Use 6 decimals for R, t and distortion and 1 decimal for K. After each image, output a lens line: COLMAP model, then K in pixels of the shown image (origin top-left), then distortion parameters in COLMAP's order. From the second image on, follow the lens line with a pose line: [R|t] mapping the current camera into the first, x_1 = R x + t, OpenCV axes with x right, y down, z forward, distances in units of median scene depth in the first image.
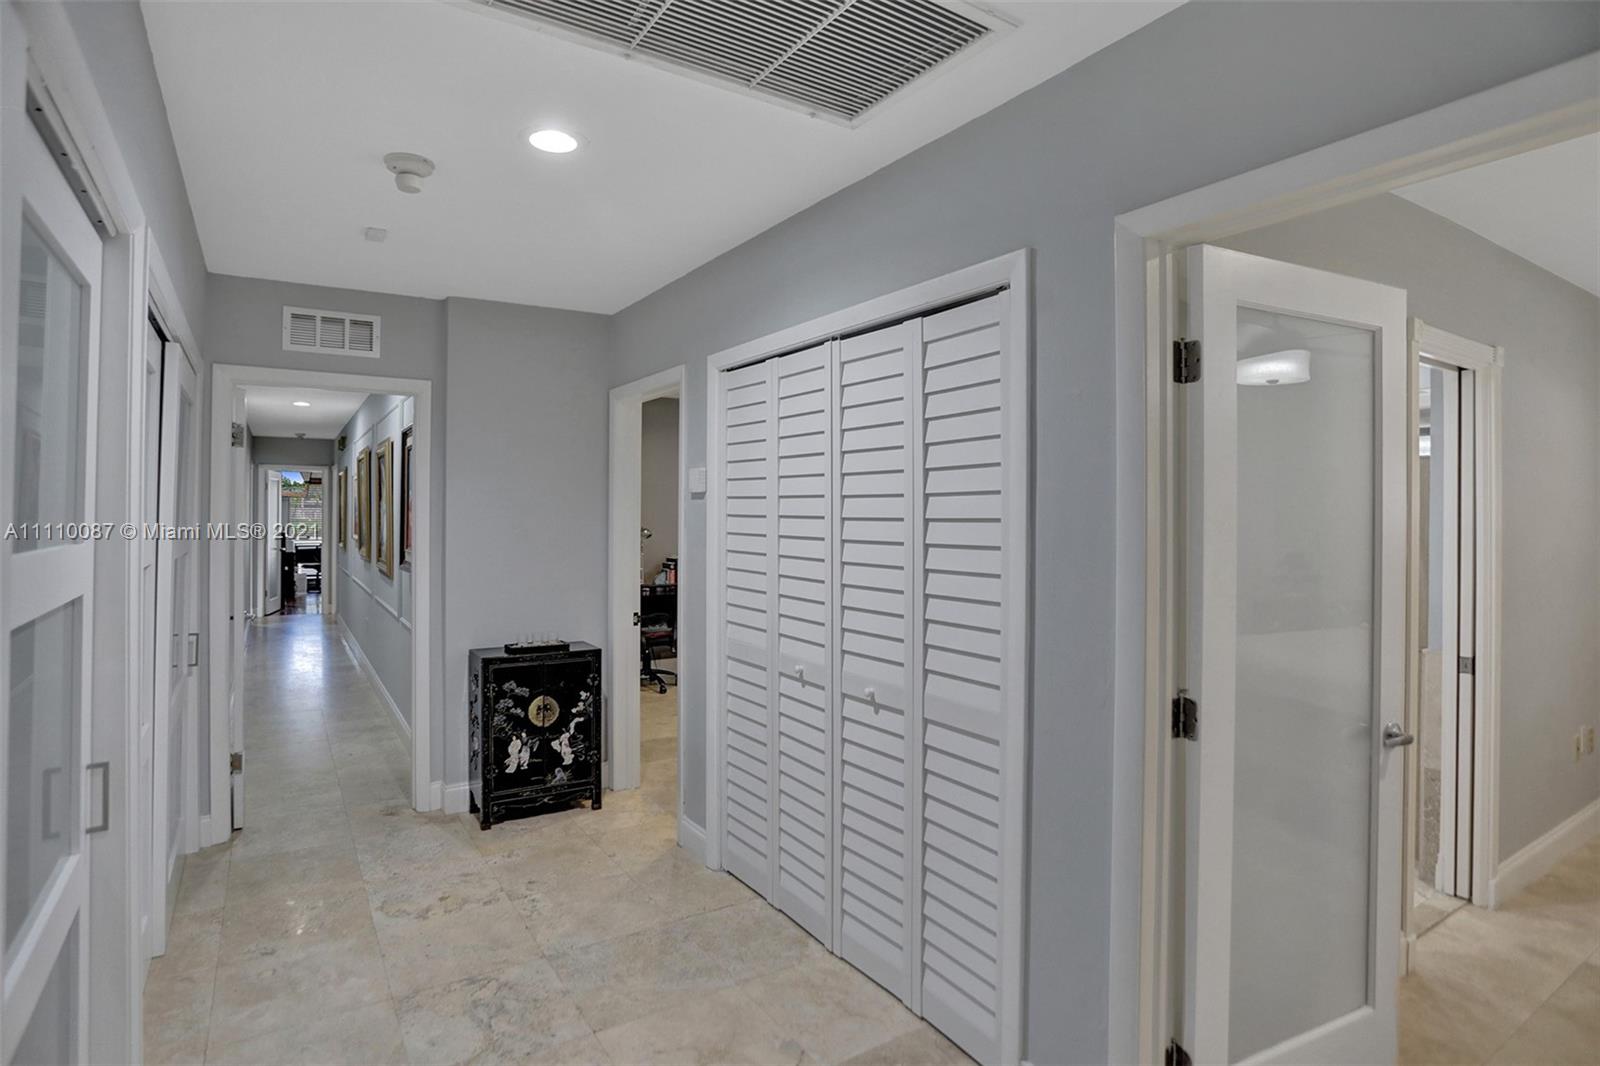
lens RADIAL K [[829.6, 0, 793.9], [0, 829.6, 513.1], [0, 0, 1]] dist [-0.099256, 0.035880]
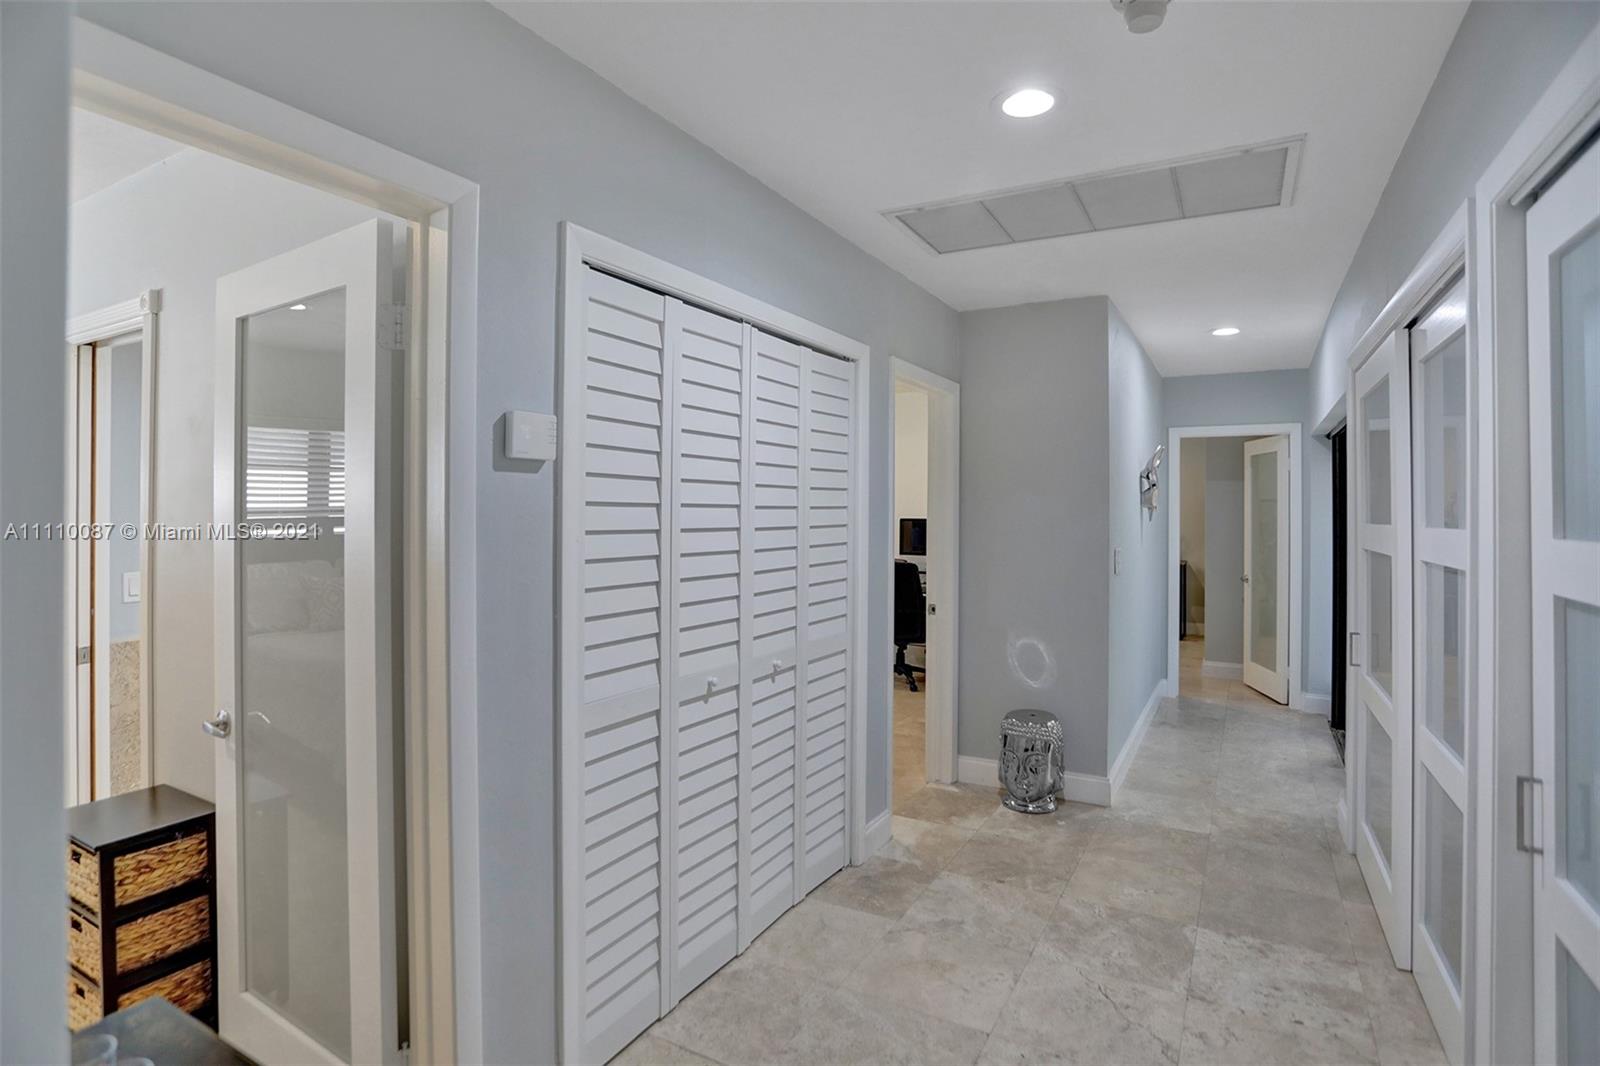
lens RADIAL K [[824.0, 0, 796.2], [0, 824.0, 515.6], [0, 0, 1]] dist [-0.075975, 0.036824]
pose [[-0.475271, -0.015765, 0.879698, -0.854582], [-0.009835, 0.999872, 0.012605, 0.003032], [-0.879784, -0.002661, -0.475366, 1.442421]]
